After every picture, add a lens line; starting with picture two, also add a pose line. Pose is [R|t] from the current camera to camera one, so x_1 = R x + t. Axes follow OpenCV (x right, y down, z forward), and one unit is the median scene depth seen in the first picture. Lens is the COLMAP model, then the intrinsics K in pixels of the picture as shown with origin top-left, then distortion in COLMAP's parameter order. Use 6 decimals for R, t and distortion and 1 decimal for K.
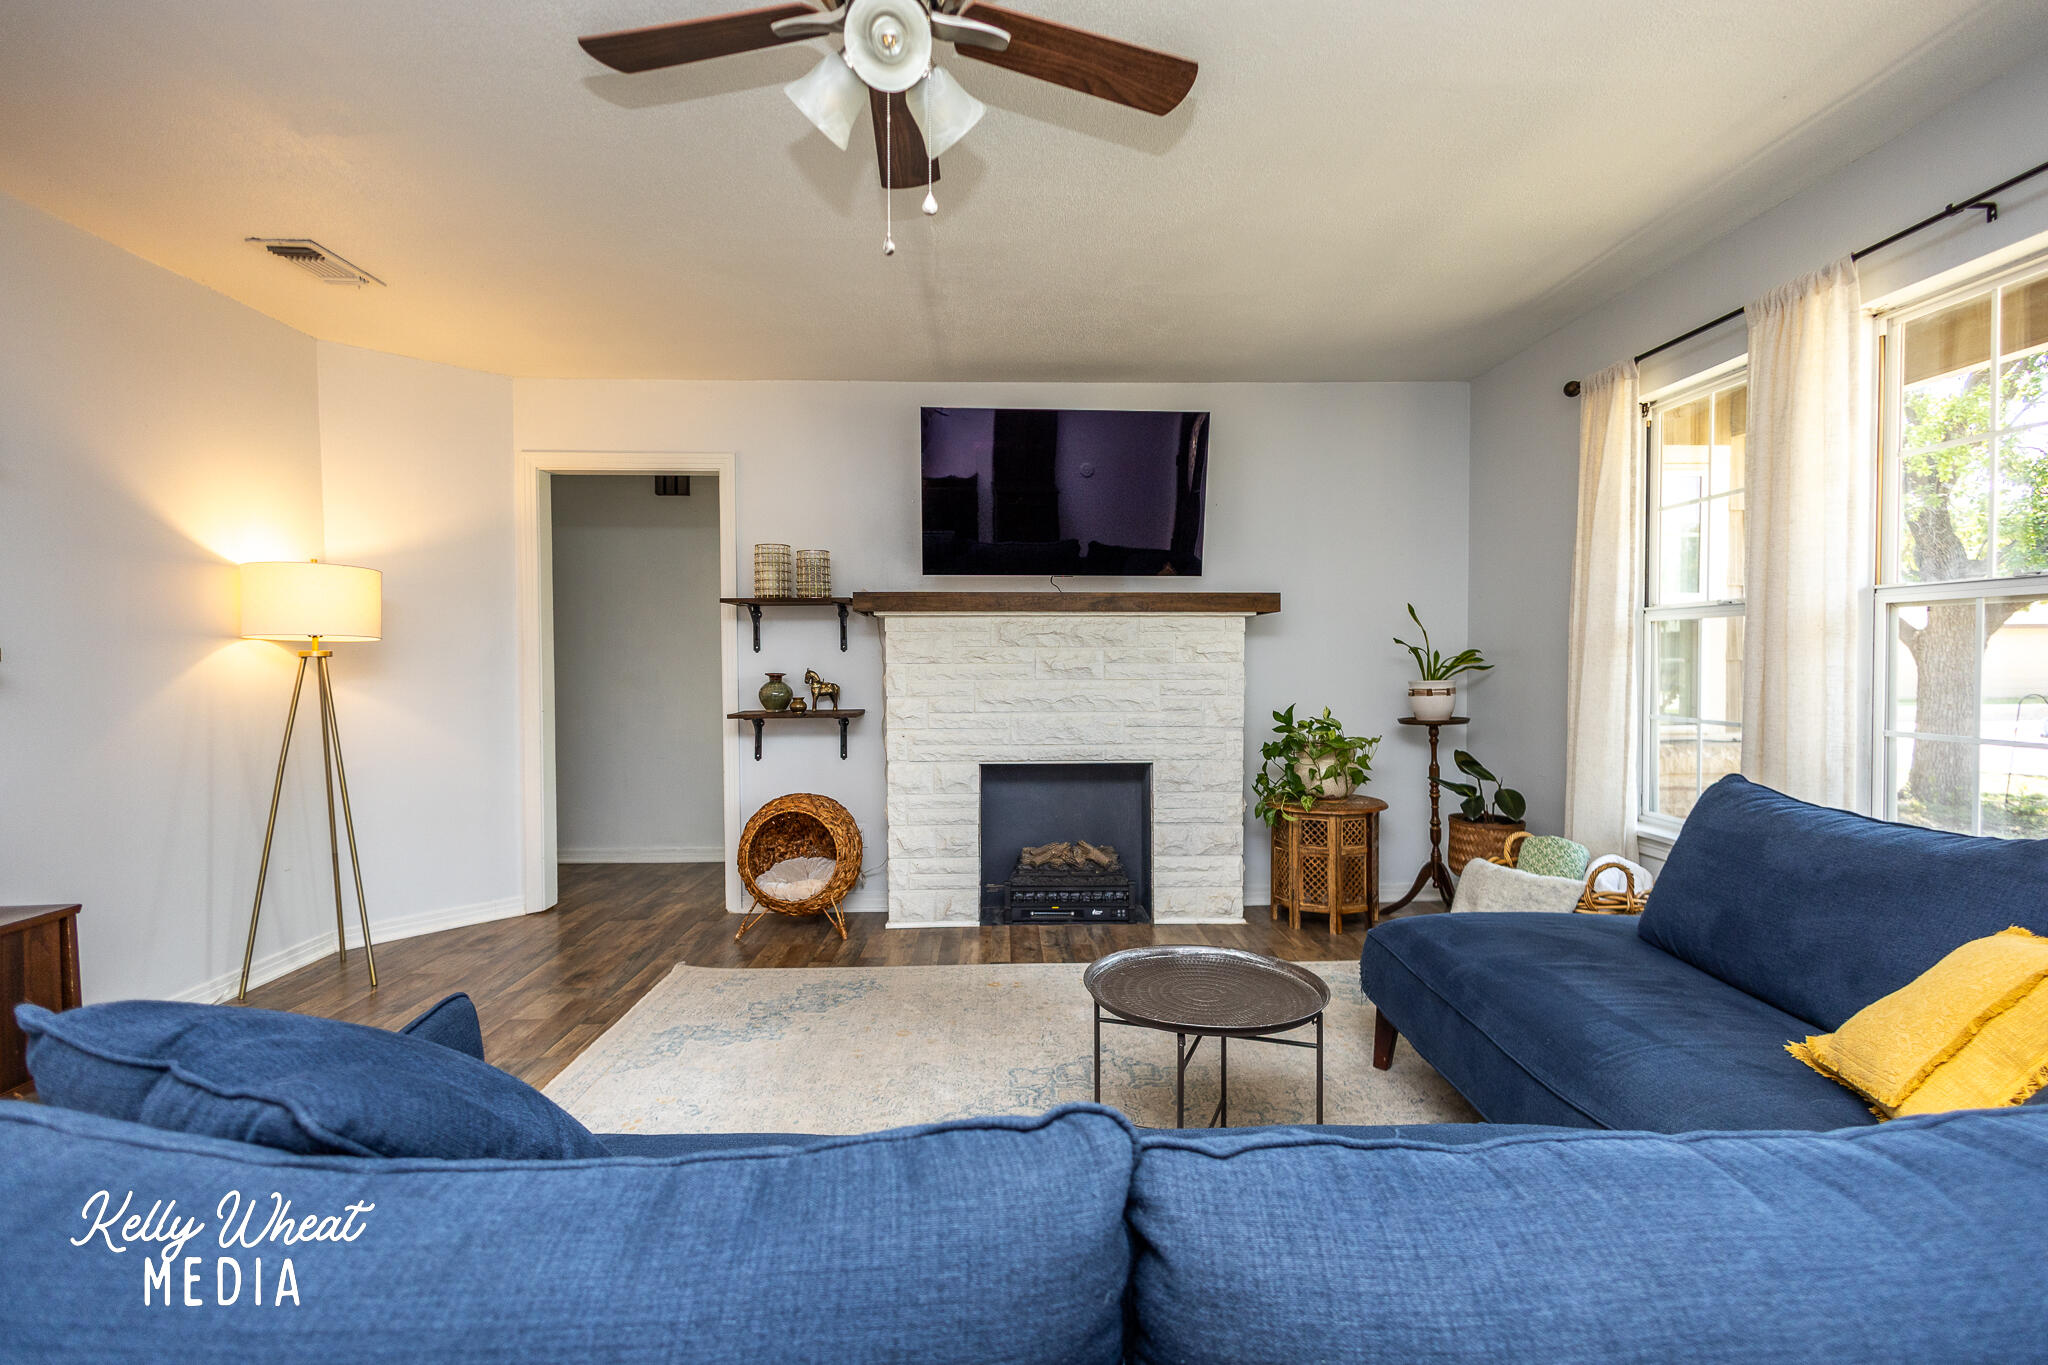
lens RADIAL K [[927.9, 0, 1024.0], [0, 927.9, 682.5], [0, 0, 1]] dist [0.000217, -0.000333]
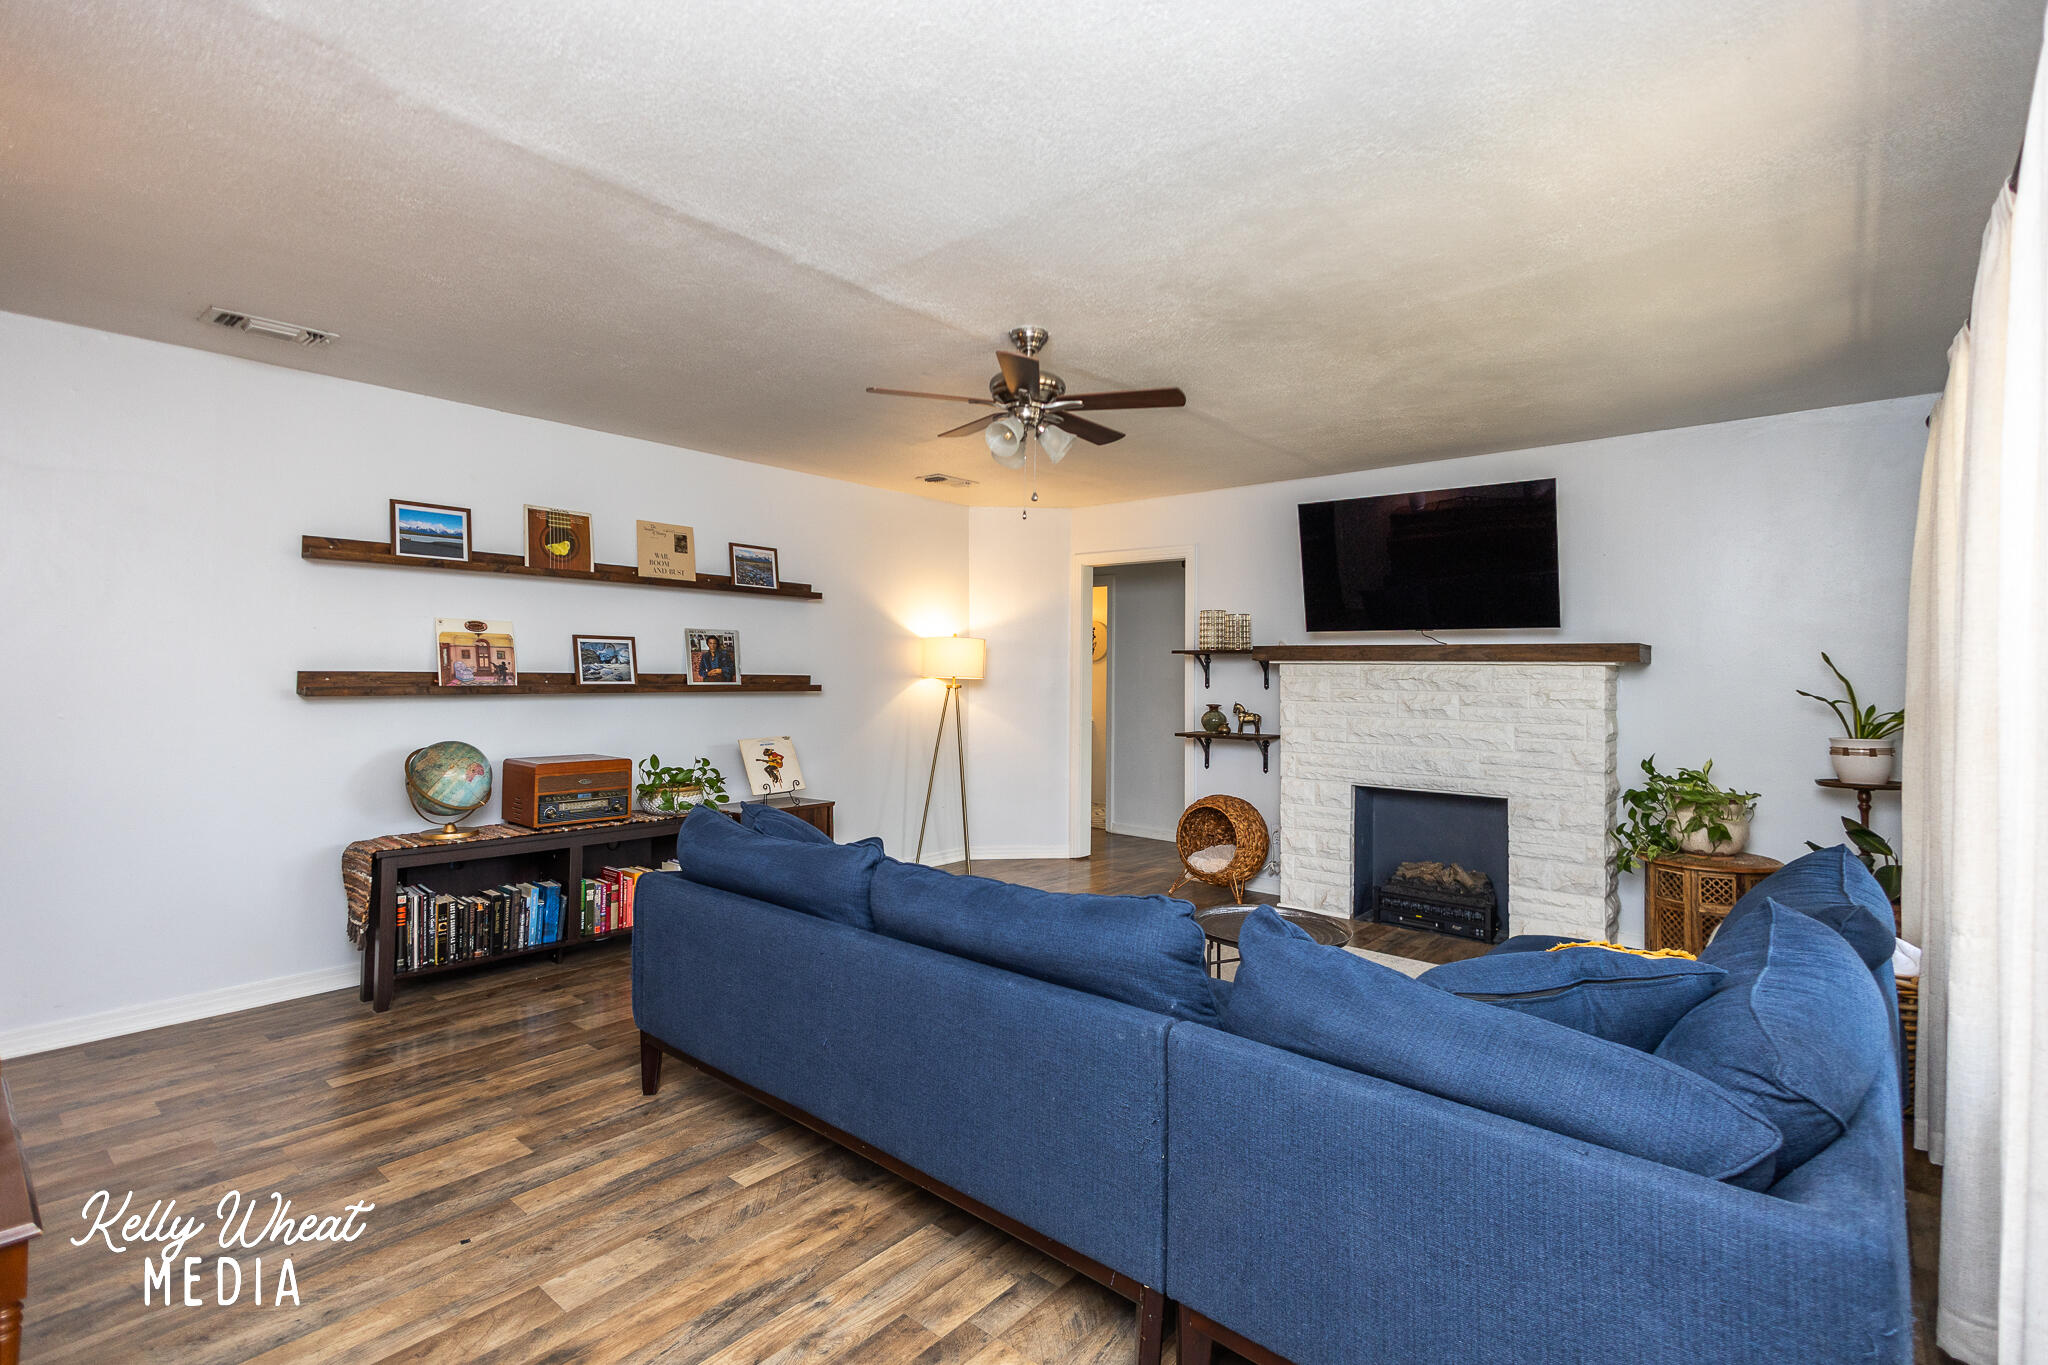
lens RADIAL K [[946.4, 0, 1019.3], [0, 946.4, 647.3], [0, 0, 1]] dist [0.000238, -0.000084]
pose [[0.740106, -0.006214, -0.672462, 0.466550], [-0.031166, 0.998566, -0.043528, -0.025131], [0.671768, 0.053173, 0.738851, -0.223895]]
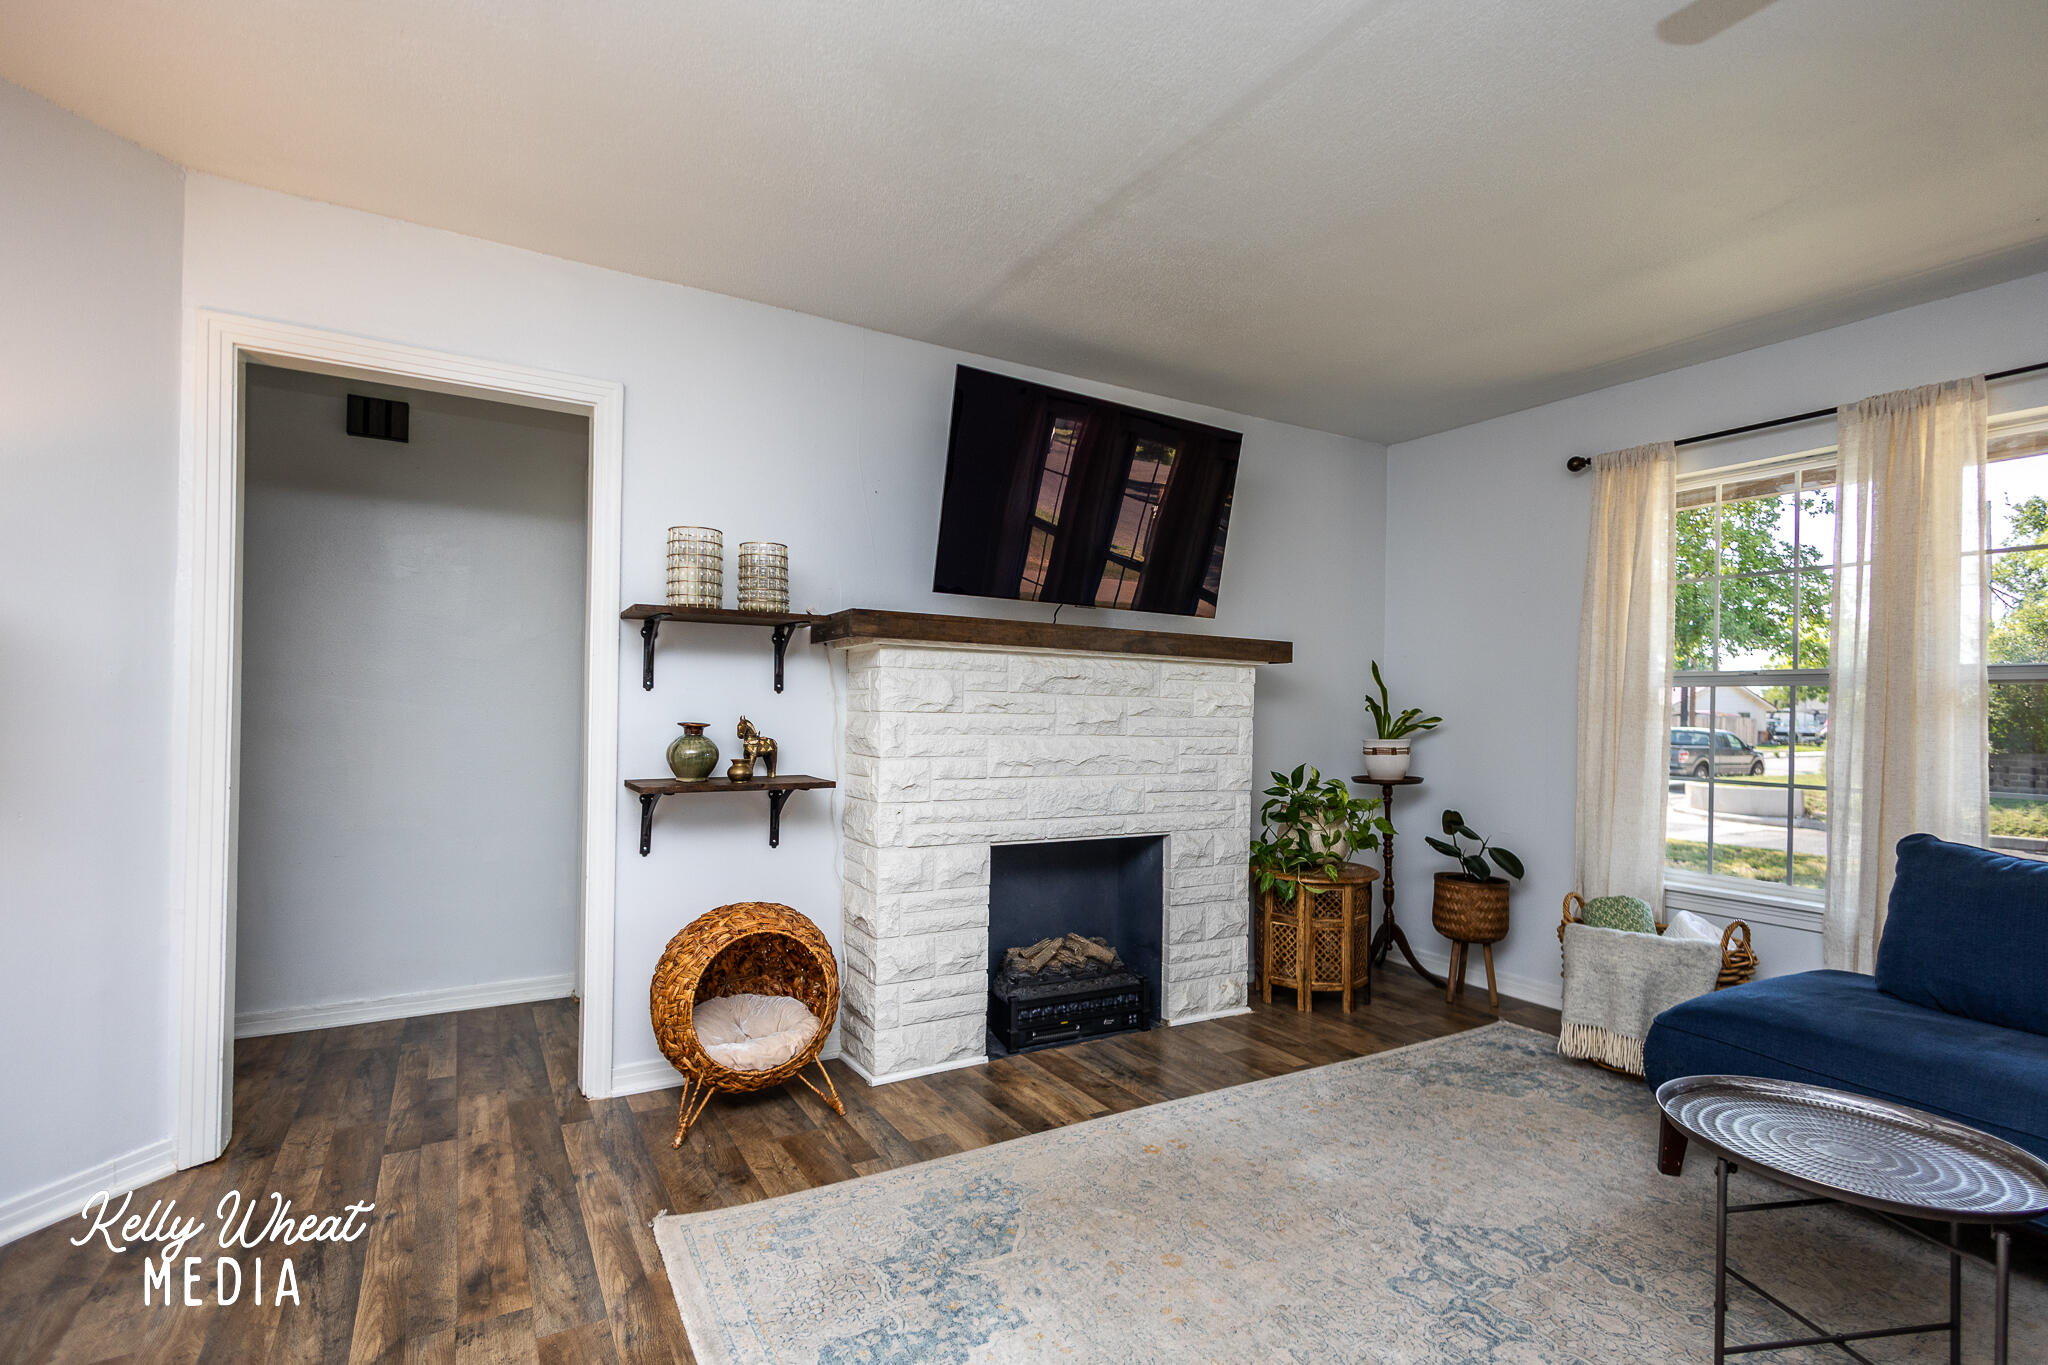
lens RADIAL K [[944.9, 0, 1018.4], [0, 944.9, 703.6], [0, 0, 1]] dist [-0.001242, -0.000190]
pose [[0.882200, 0.022970, 0.470314, -0.392282], [-0.009977, 0.999497, -0.030101, -0.005561], [-0.470769, 0.021863, 0.881986, 0.304133]]
